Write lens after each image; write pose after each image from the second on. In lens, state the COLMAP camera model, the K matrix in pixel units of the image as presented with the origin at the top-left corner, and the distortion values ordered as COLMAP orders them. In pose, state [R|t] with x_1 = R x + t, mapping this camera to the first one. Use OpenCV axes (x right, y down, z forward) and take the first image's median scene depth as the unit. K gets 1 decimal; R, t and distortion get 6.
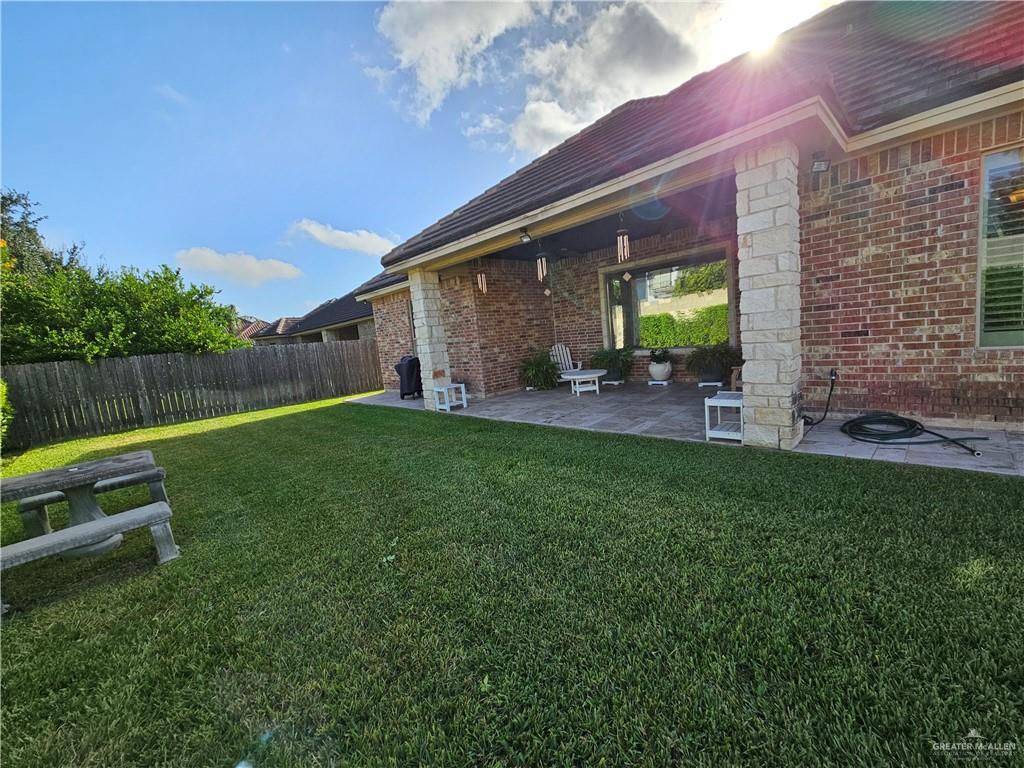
lens RADIAL K [[419.3, 0, 513.5], [0, 419.3, 388.7], [0, 0, 1]] dist [0.000462, 0.000362]
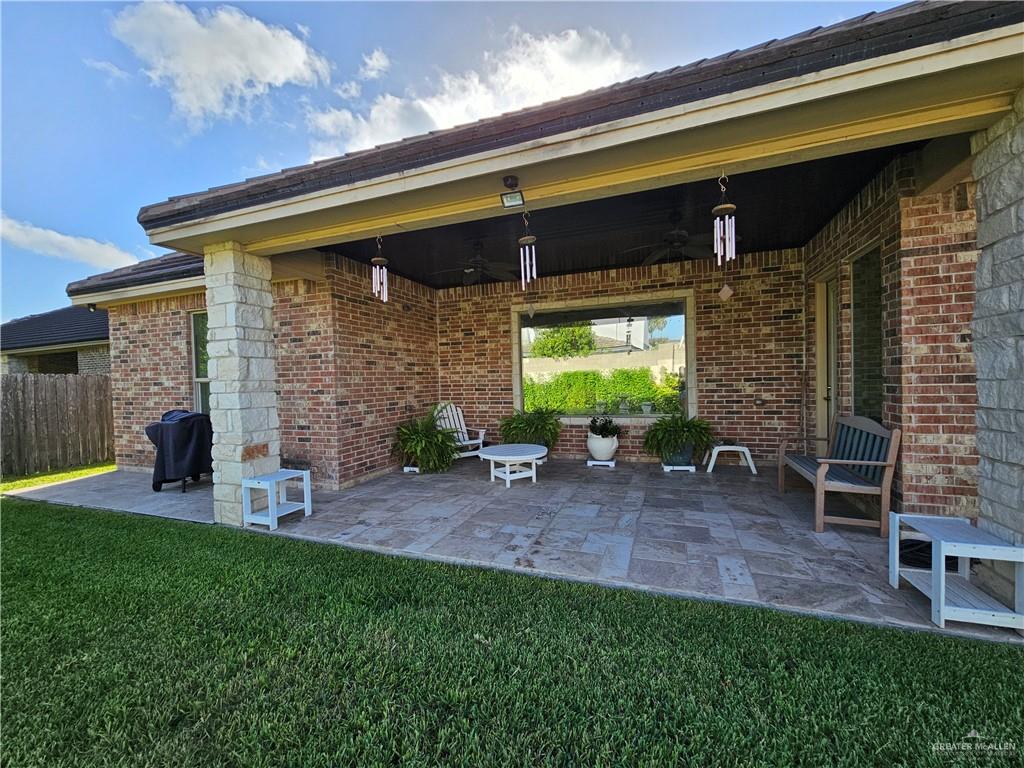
lens RADIAL K [[419.3, 0, 513.5], [0, 419.3, 388.7], [0, 0, 1]] dist [0.000462, 0.000362]
pose [[0.901301, 0.065513, 0.428211, -0.119139], [-0.008261, 0.990918, -0.134215, -0.044922], [-0.433115, 0.117431, 0.893656, 0.400888]]
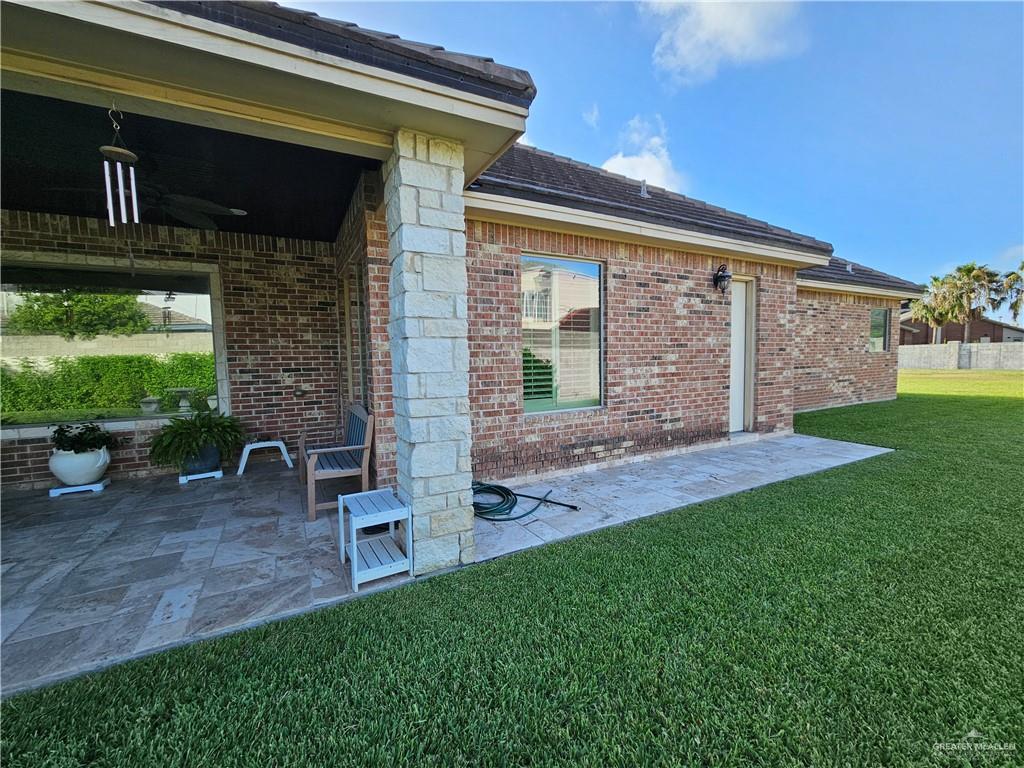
lens RADIAL K [[419.3, 0, 513.5], [0, 419.3, 388.7], [0, 0, 1]] dist [0.000462, 0.000362]
pose [[0.270629, 0.023730, 0.962391, -0.014835], [0.112987, 0.992004, -0.056233, -0.048846], [-0.956030, 0.123956, 0.265784, 0.331691]]
